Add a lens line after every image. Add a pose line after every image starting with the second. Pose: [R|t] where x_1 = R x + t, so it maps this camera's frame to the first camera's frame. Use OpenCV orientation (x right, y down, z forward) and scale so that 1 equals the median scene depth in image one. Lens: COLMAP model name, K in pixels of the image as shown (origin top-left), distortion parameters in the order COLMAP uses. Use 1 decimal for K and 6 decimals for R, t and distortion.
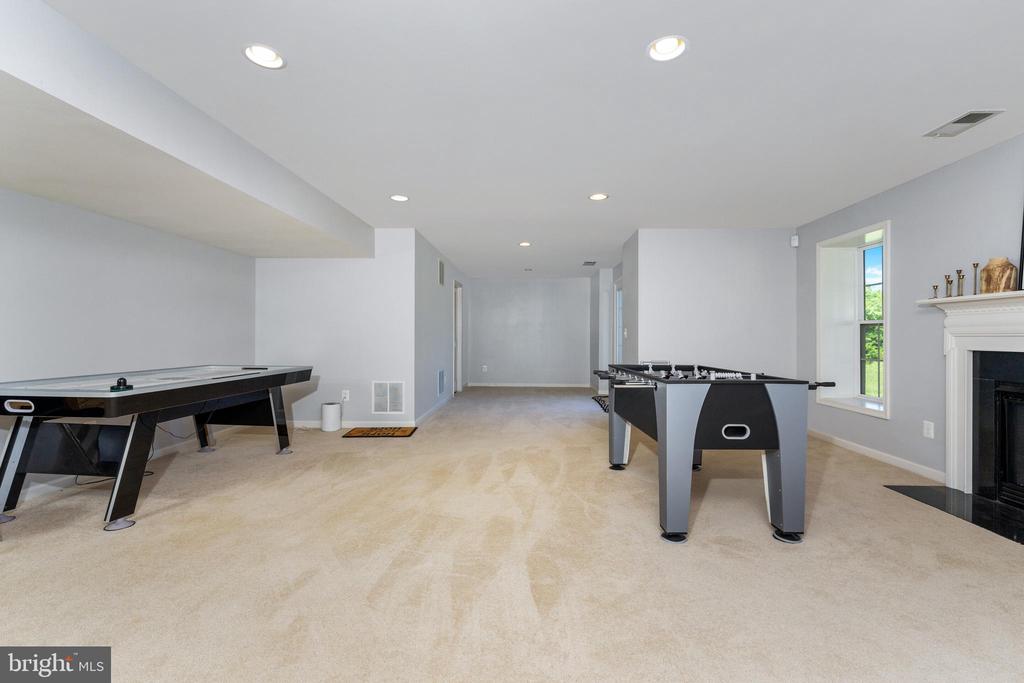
lens RADIAL K [[441.2, 0, 517.5], [0, 441.2, 340.3], [0, 0, 1]] dist [-0.002388, -0.000049]
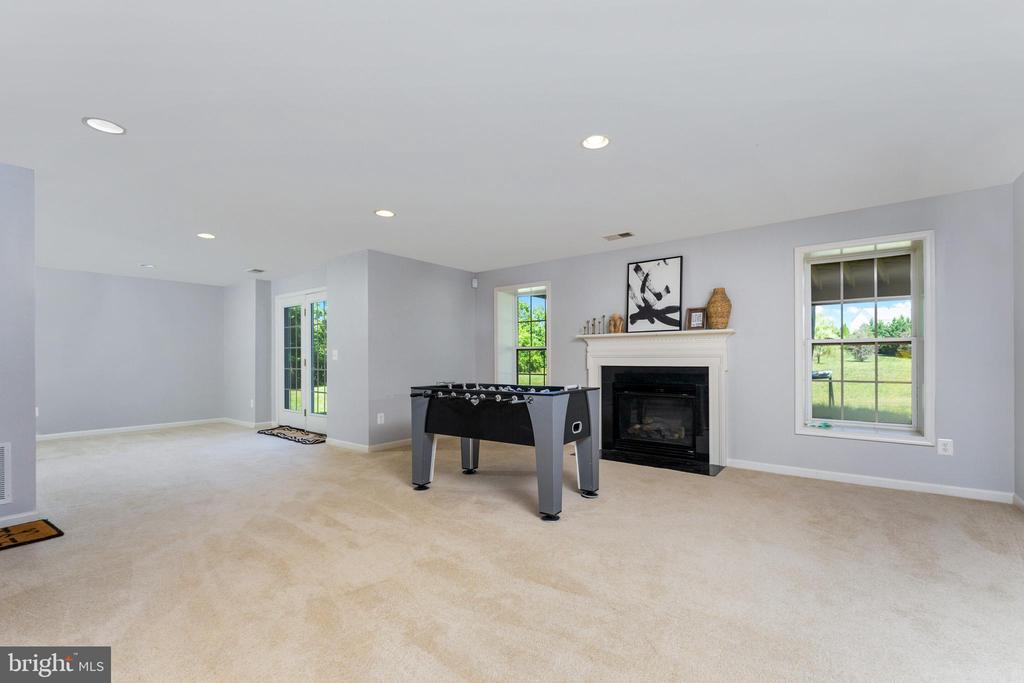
lens RADIAL K [[441.2, 0, 528.5], [0, 441.2, 357.3], [0, 0, 1]] dist [-0.002388, -0.000049]
pose [[0.559568, 0.000279, 0.828784, -0.558683], [0.007977, 0.999952, -0.005722, -0.002804], [-0.828746, 0.009813, 0.559539, 0.269939]]
